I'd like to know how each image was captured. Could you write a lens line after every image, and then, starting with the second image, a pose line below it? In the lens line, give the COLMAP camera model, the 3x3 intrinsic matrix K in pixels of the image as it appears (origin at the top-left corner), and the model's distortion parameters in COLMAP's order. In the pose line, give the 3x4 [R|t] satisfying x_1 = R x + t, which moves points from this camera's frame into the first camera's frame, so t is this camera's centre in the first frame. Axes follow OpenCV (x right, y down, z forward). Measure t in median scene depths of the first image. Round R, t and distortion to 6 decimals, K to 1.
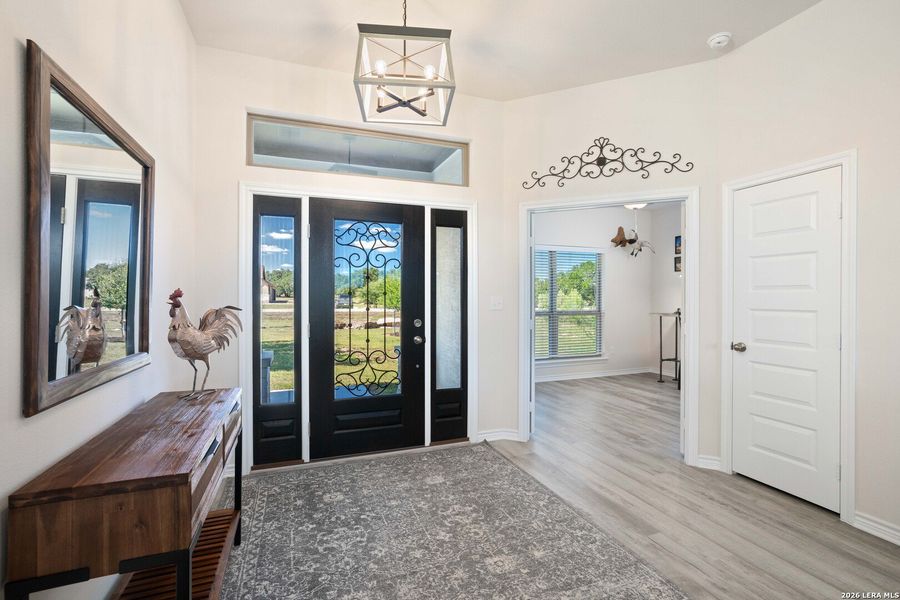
lens RADIAL K [[410.2, 0, 452.2], [0, 410.2, 302.3], [0, 0, 1]] dist [-0.005799, -0.000072]
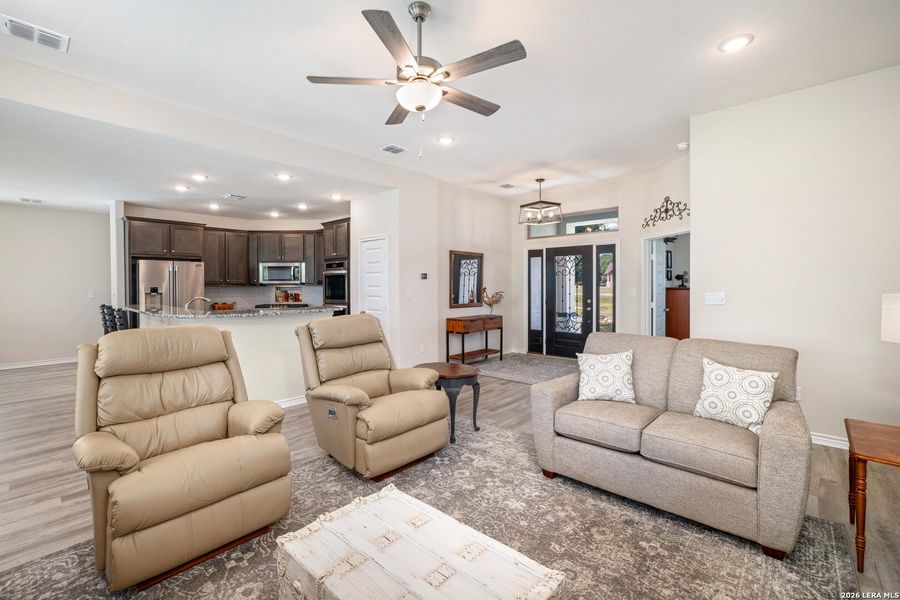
lens RADIAL K [[393.8, 0, 432.8], [0, 393.8, 287.5], [0, 0, 1]] dist [-0.017844, 0.007067]
pose [[0.424673, 0.001200, -0.905346, 1.446575], [-0.002396, 0.999997, 0.000202, -0.016830], [0.905344, 0.002084, 0.424675, -0.600393]]
